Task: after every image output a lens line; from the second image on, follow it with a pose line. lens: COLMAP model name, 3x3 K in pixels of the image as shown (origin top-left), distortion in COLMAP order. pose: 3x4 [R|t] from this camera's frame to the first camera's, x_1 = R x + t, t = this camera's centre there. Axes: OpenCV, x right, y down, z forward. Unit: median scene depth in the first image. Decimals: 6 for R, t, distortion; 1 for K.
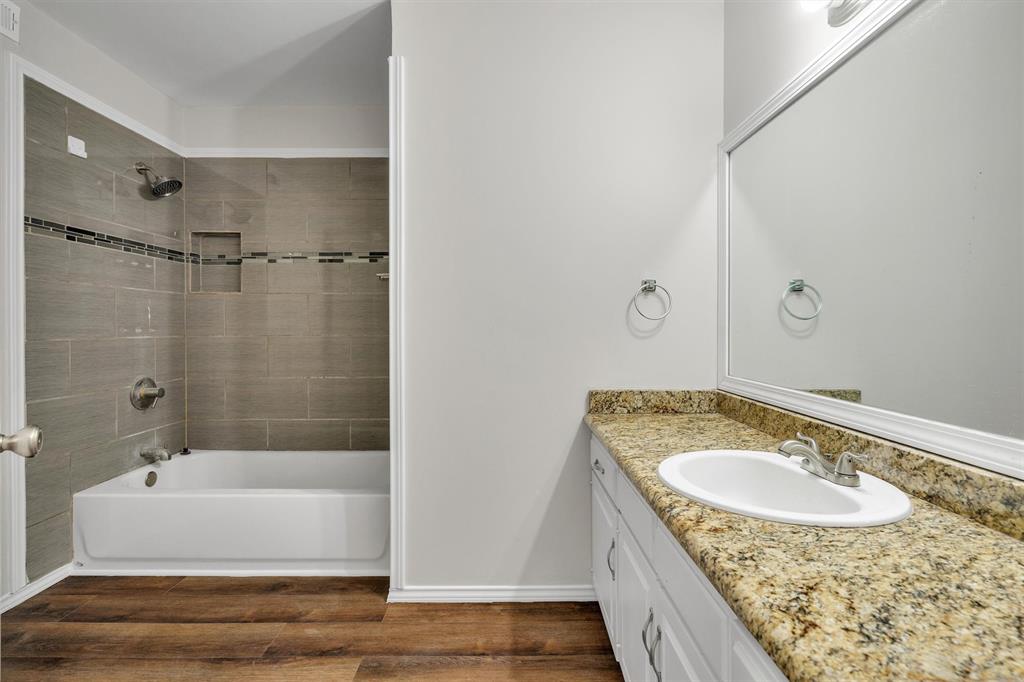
lens RADIAL K [[472.0, 0, 511.9], [0, 472.0, 328.4], [0, 0, 1]] dist [0.002957, 0.000707]
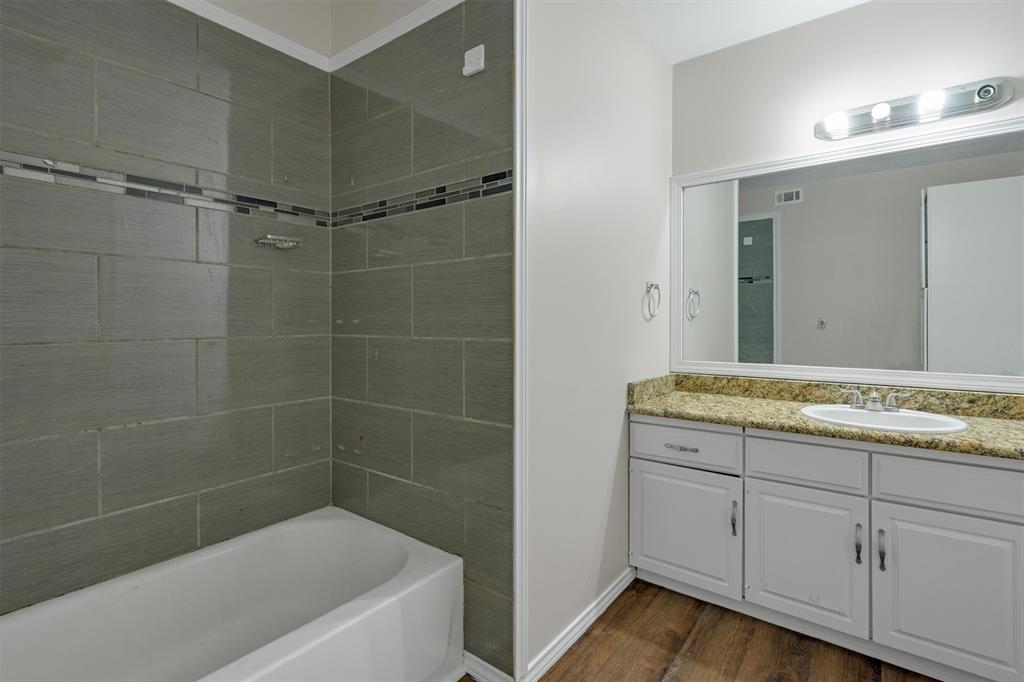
lens RADIAL K [[487.8, 0, 527.7], [0, 487.8, 319.4], [0, 0, 1]] dist [0.001107, 0.000897]
pose [[0.599757, 0.001952, 0.800180, -1.273258], [0.002007, 0.999990, -0.003943, -0.011053], [-0.800180, 0.003971, 0.599747, 0.795886]]
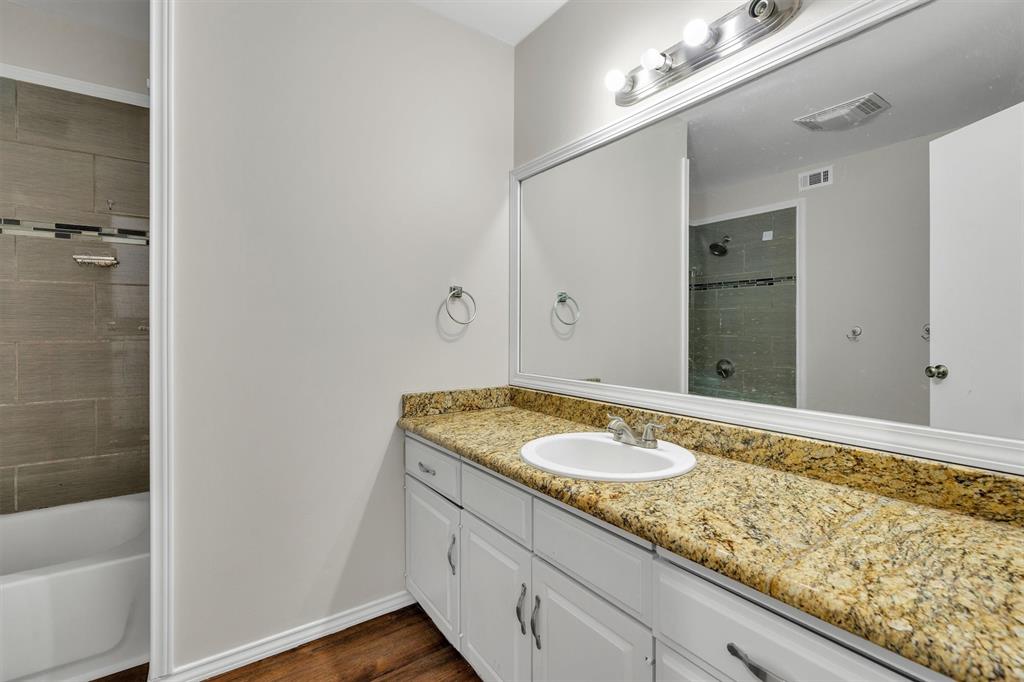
lens RADIAL K [[468.9, 0, 515.0], [0, 468.9, 327.5], [0, 0, 1]] dist [0.000014, 0.001158]
pose [[0.820645, 0.003486, 0.571428, -0.313361], [-0.000934, 0.999988, -0.004760, -0.008763], [-0.571438, 0.003373, 0.820638, 0.085007]]
